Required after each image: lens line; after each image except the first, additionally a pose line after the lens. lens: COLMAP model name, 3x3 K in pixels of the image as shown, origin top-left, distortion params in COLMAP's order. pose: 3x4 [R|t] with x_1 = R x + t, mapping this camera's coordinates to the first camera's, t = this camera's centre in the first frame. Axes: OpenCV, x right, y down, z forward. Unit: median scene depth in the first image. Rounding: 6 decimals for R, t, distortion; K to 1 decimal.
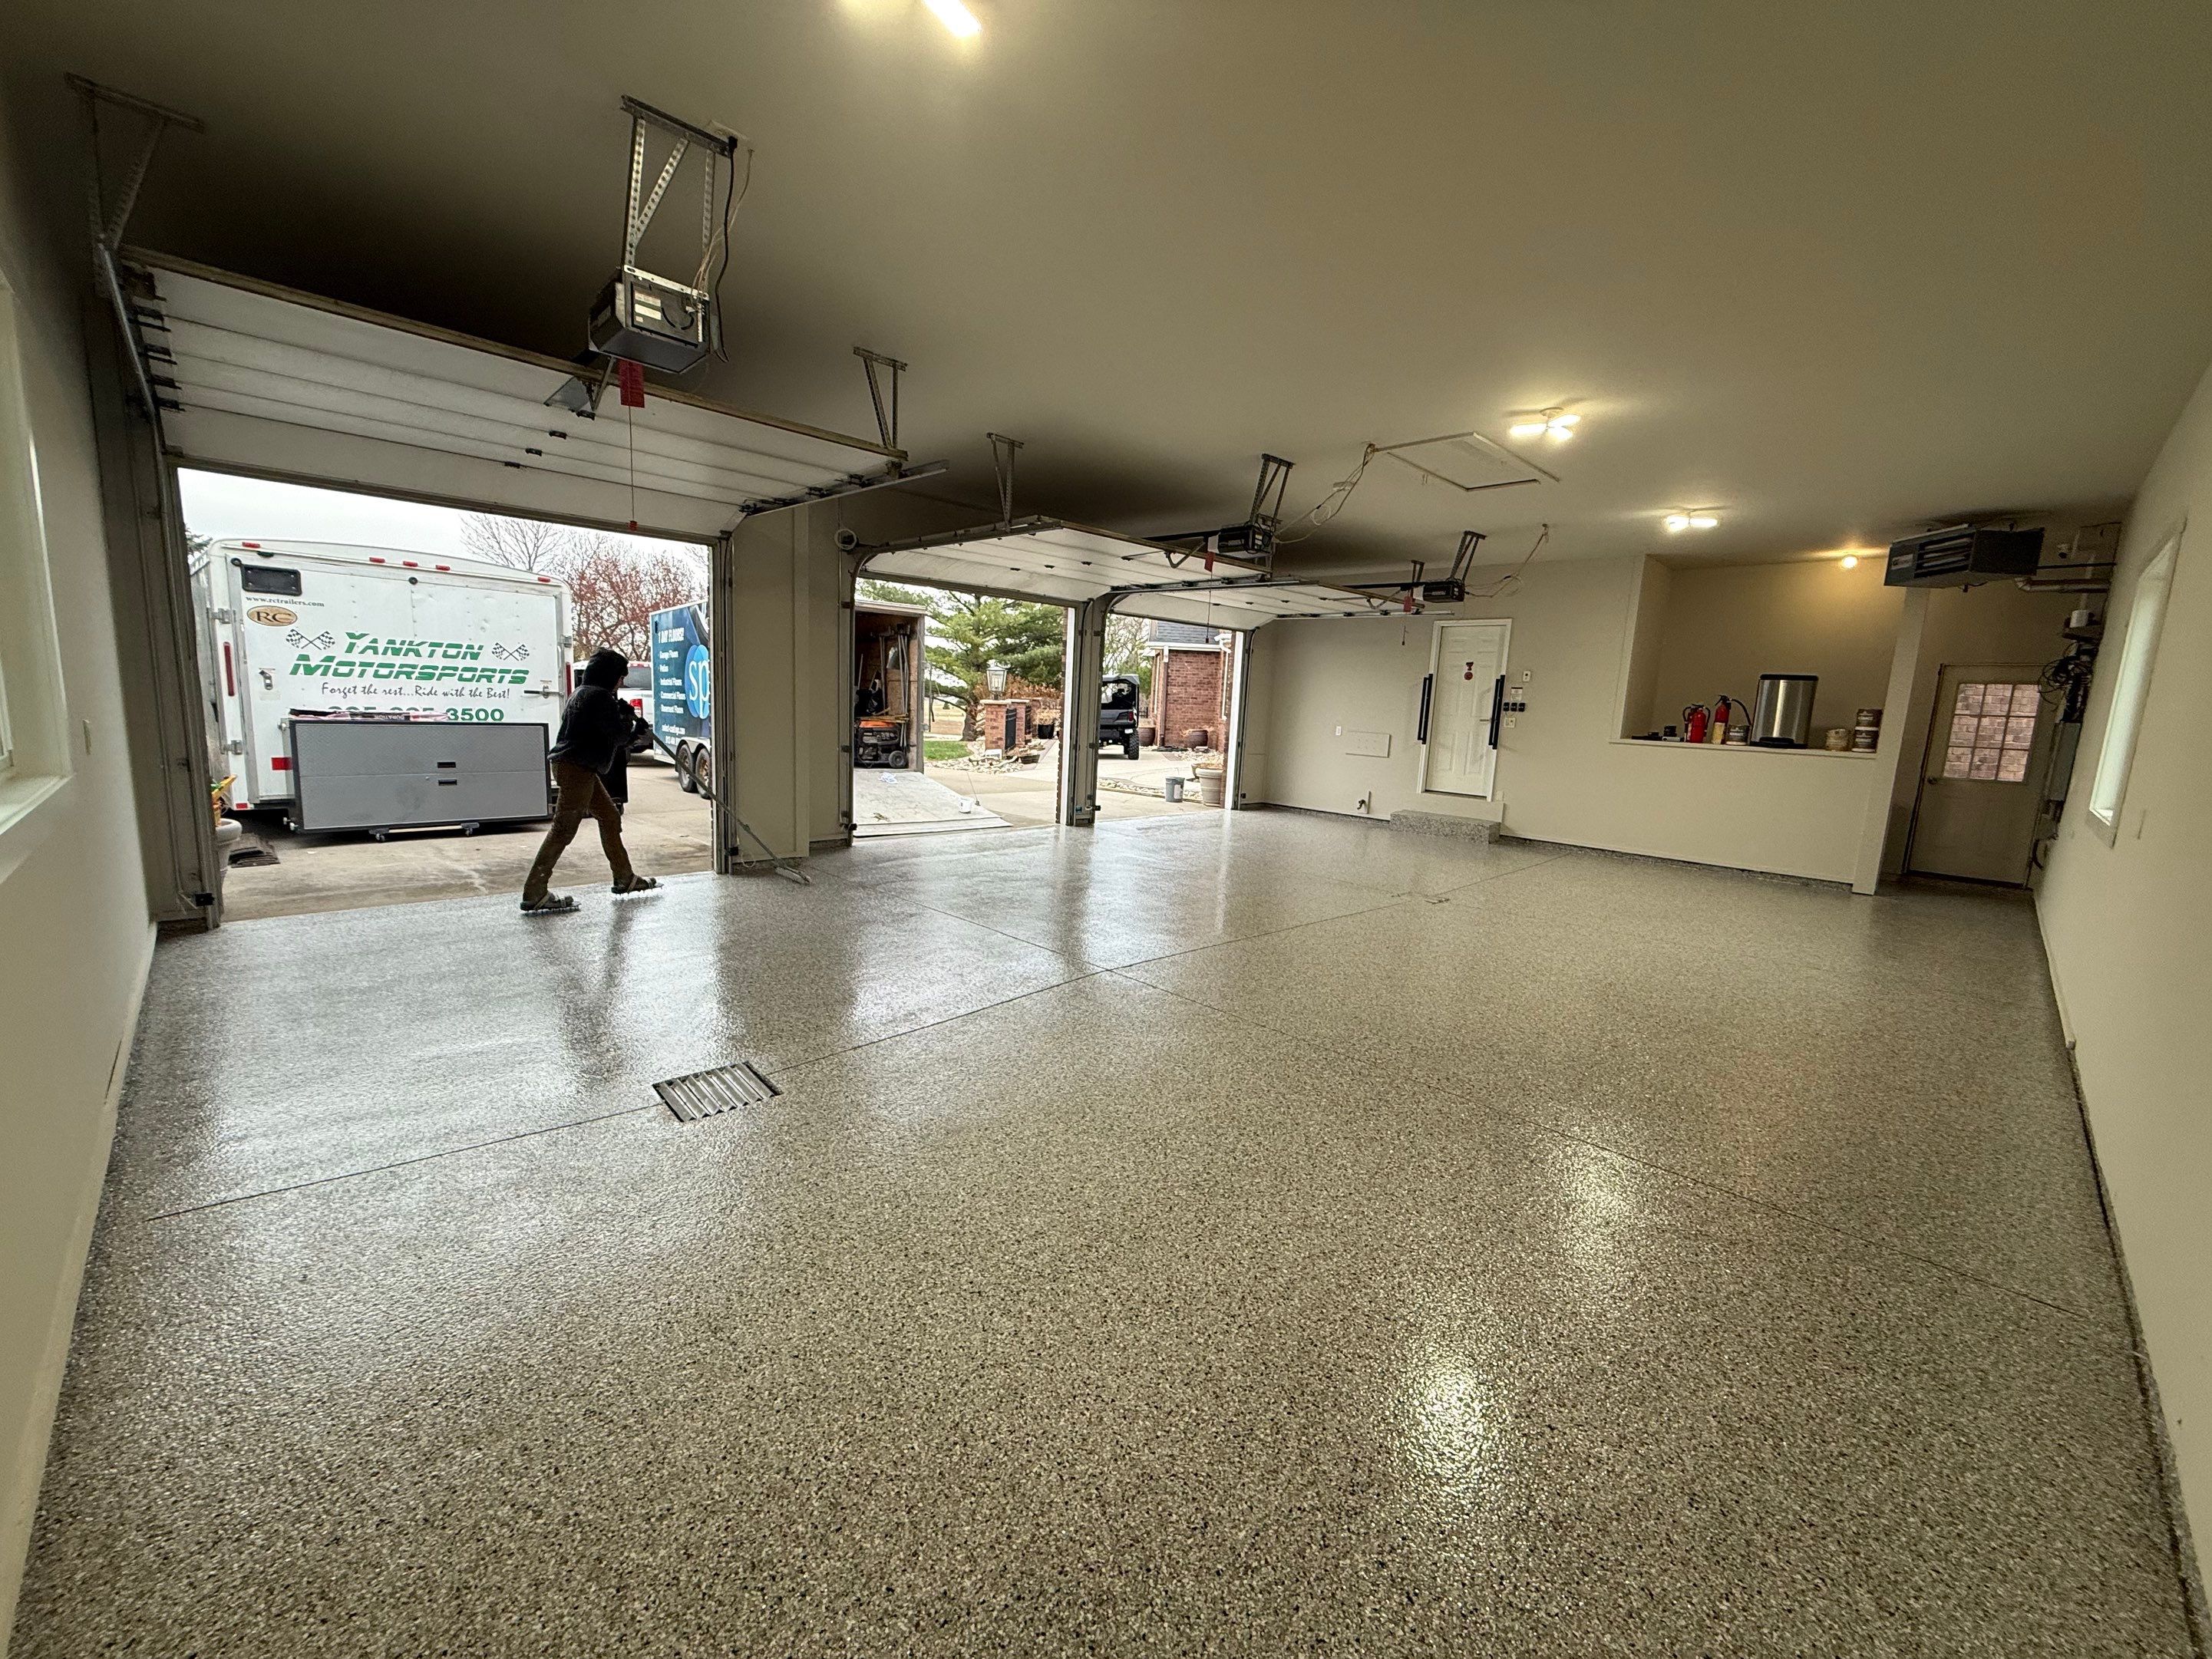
lens RADIAL K [[876.8, 0, 1096.9], [0, 876.8, 824.7], [0, 0, 1]] dist [0.000163, -0.000220]
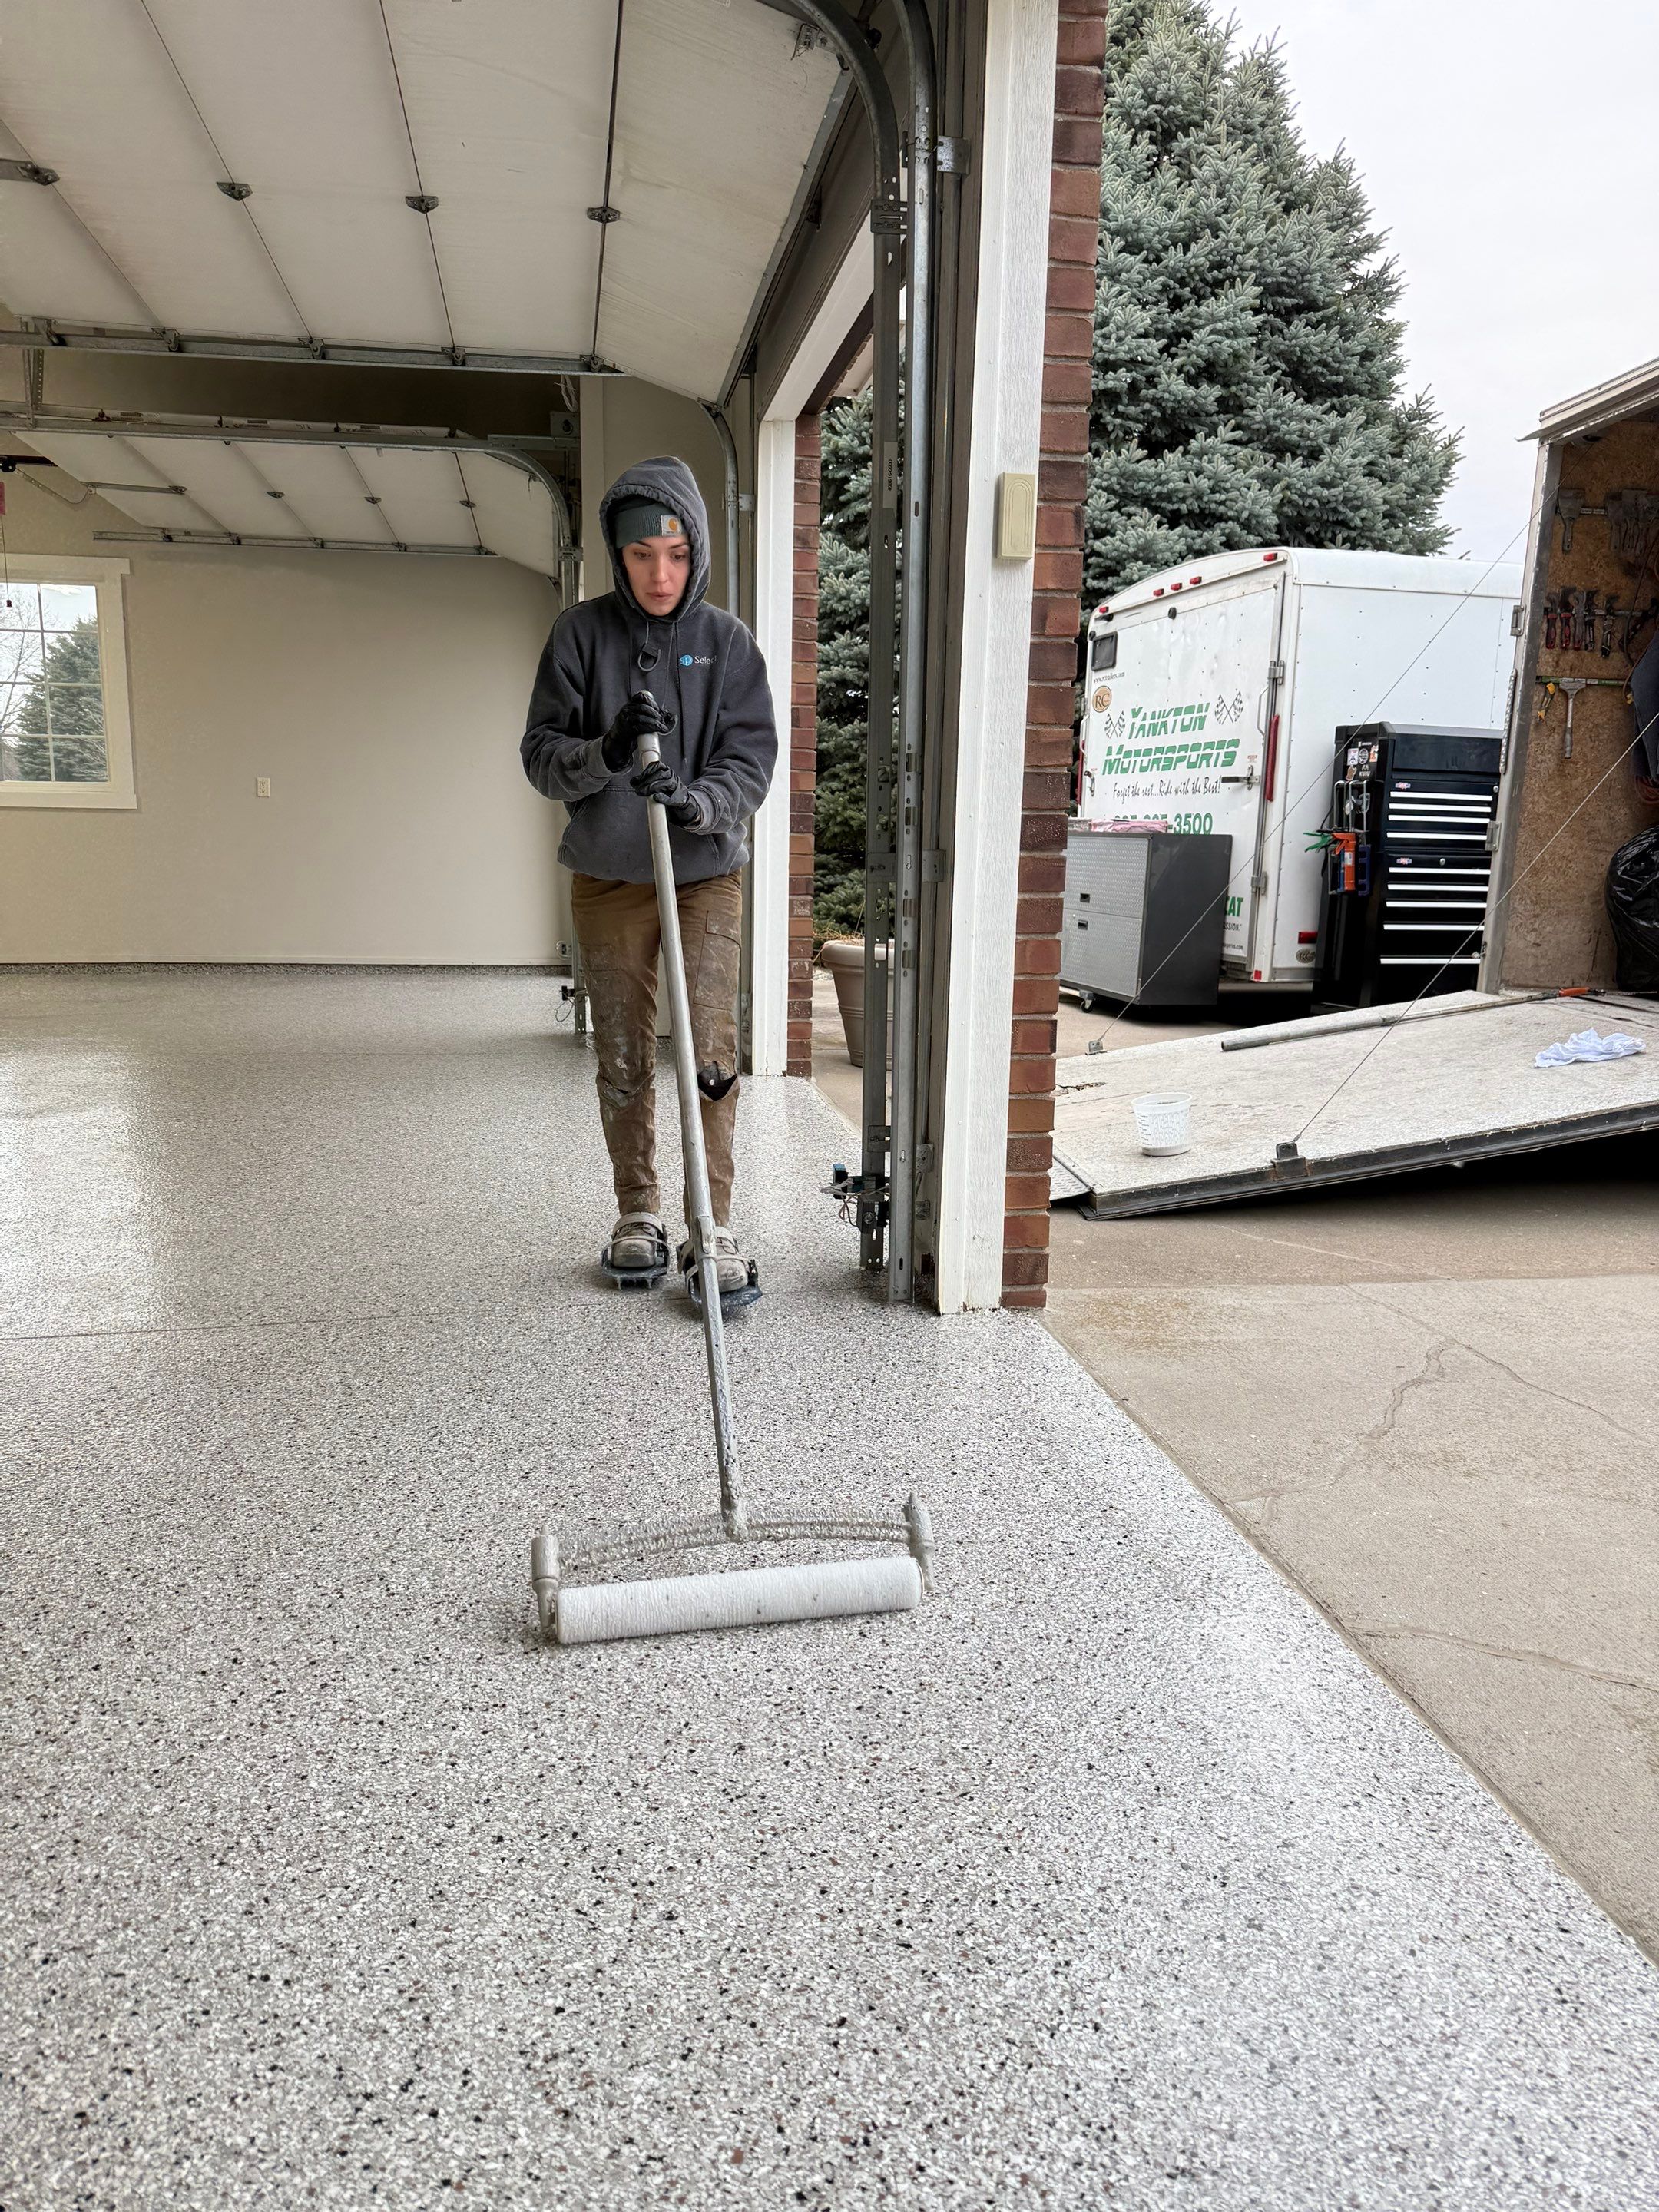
lens RADIAL K [[1566.1, 0, 829.5], [0, 1566.1, 1106.0], [0, 0, 1]] dist [0.002189, -0.003351]
pose [[-0.562532, 0.089434, -0.821924, 0.323479], [-0.161167, 0.963199, 0.215110, -0.132182], [0.810915, 0.253474, -0.527417, 1.435511]]
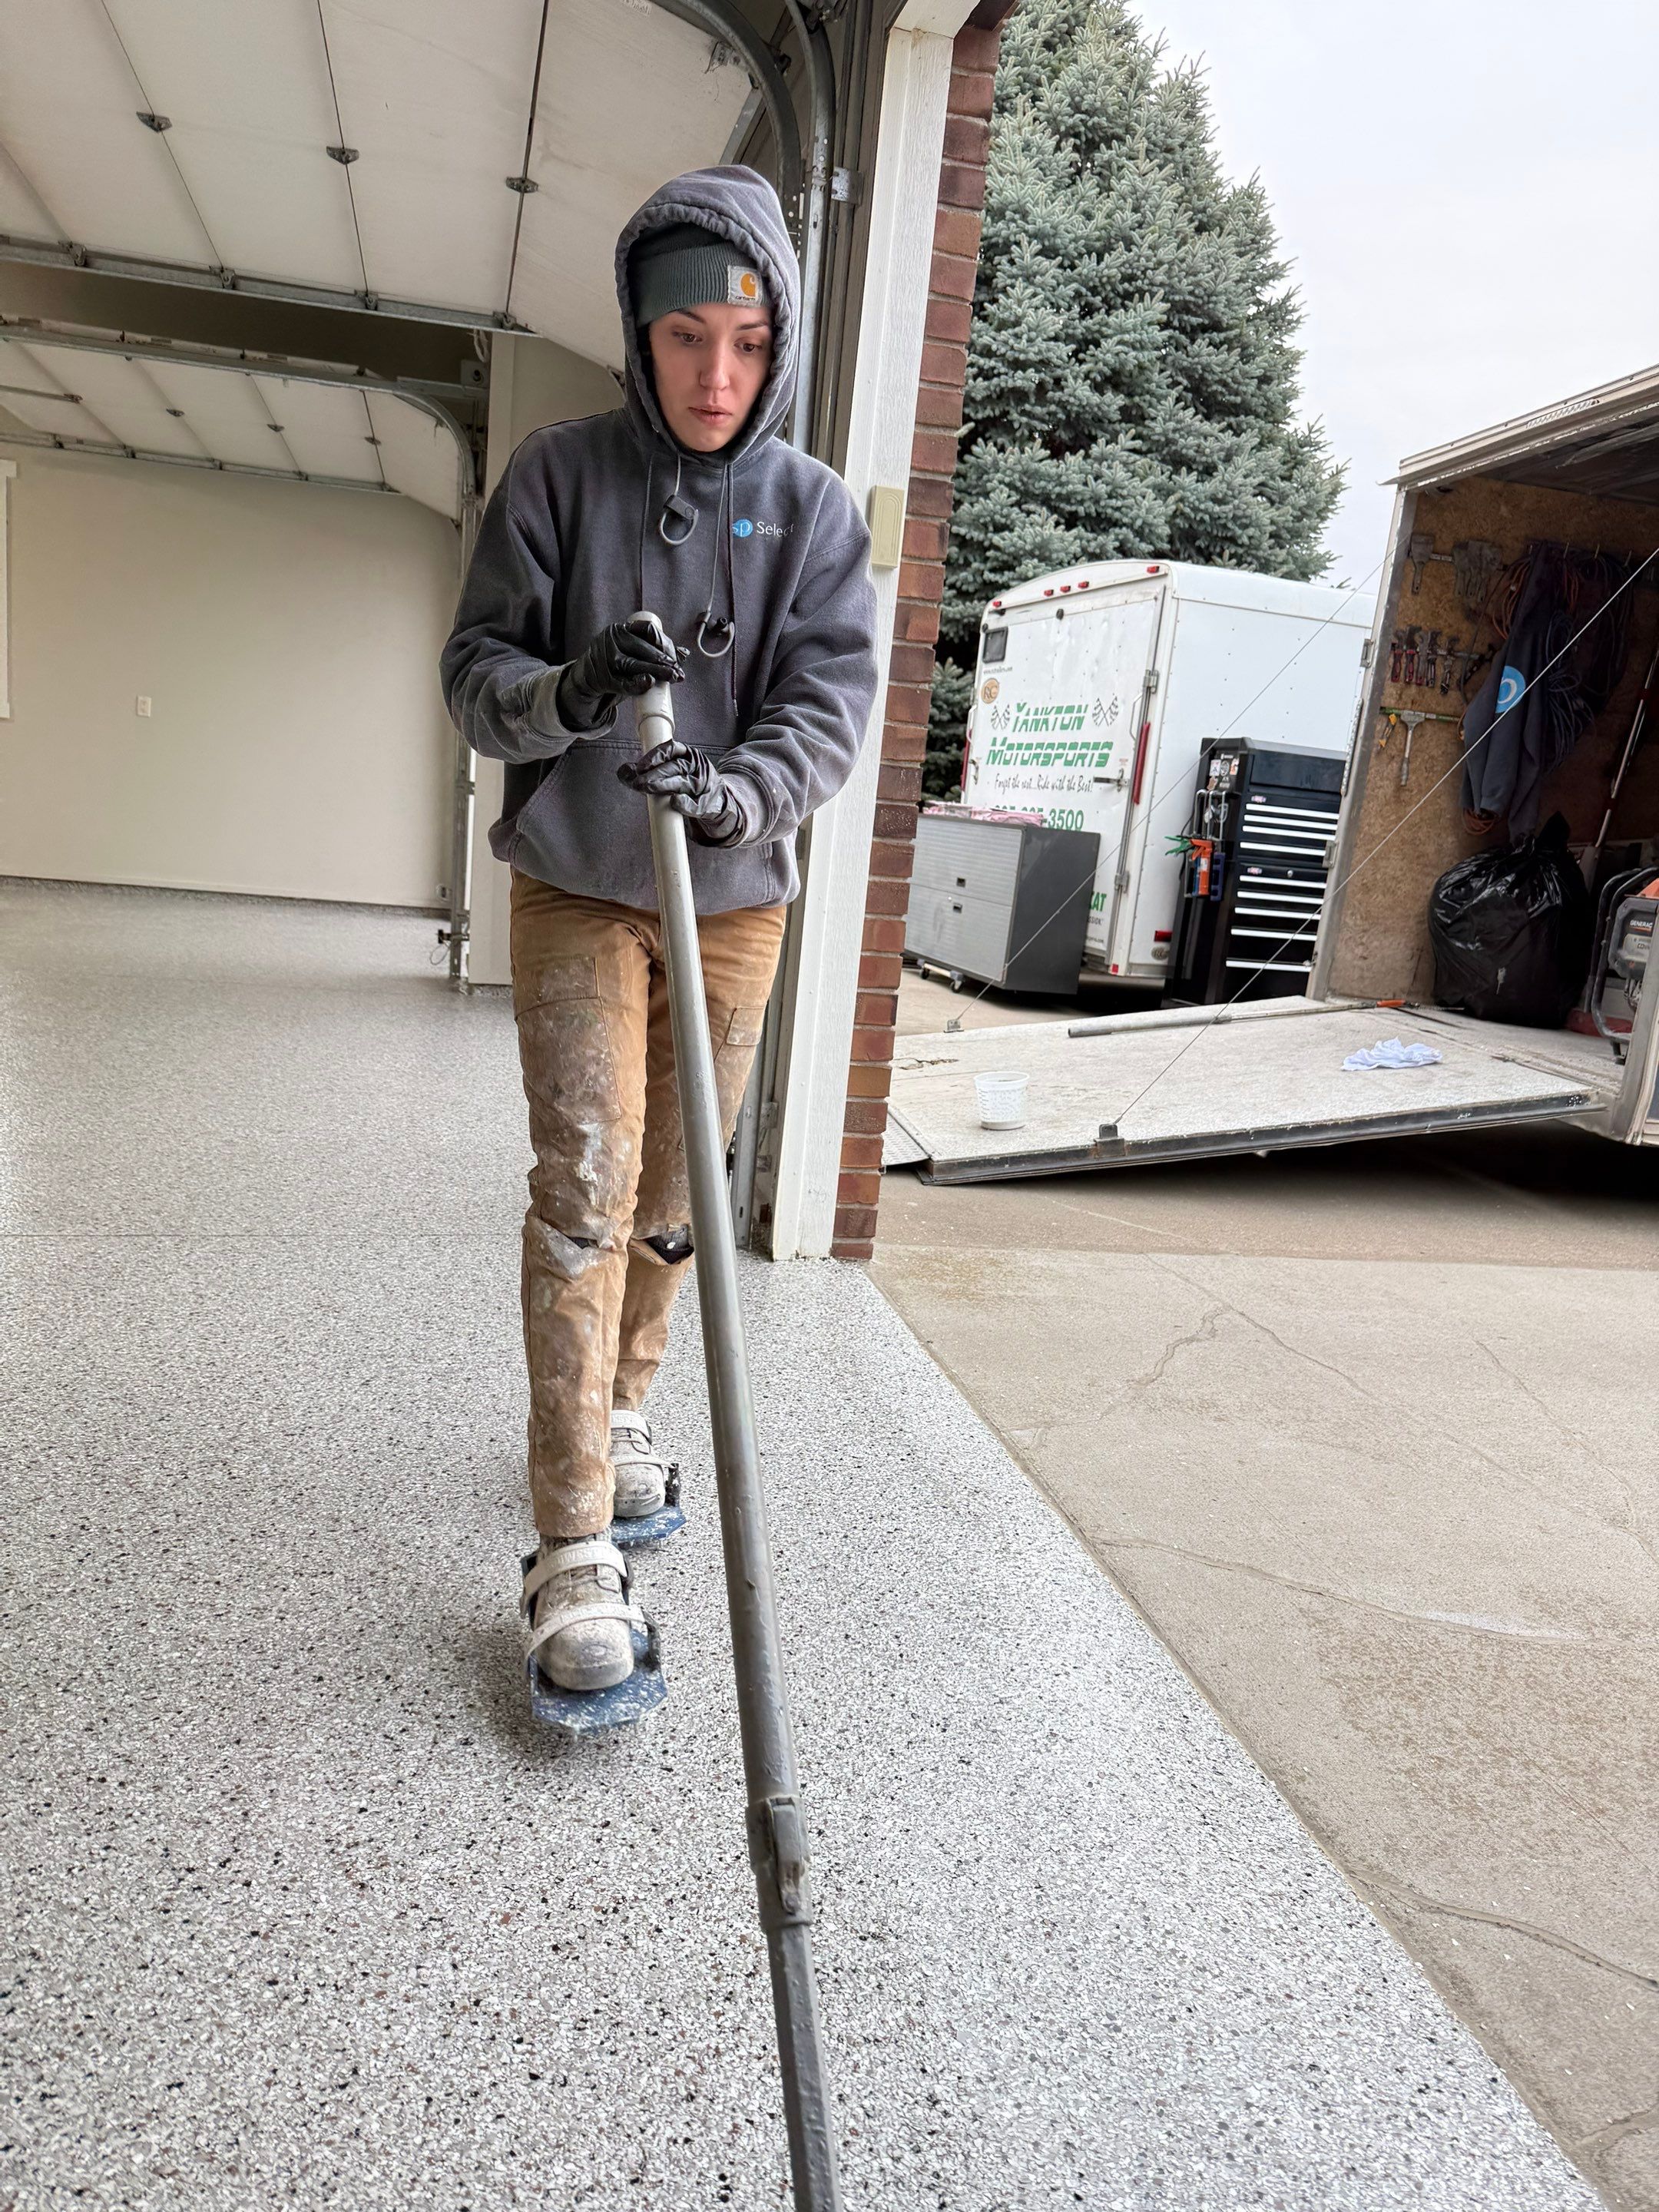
lens RADIAL K [[1565.4, 0, 847.0], [0, 1565.4, 1099.5], [0, 0, 1]] dist [0.002558, -0.008916]
pose [[-0.493187, 0.069676, -0.867129, 0.343188], [-0.240867, 0.946879, 0.213079, -0.137997], [0.835913, 0.313950, -0.450206, 1.457917]]
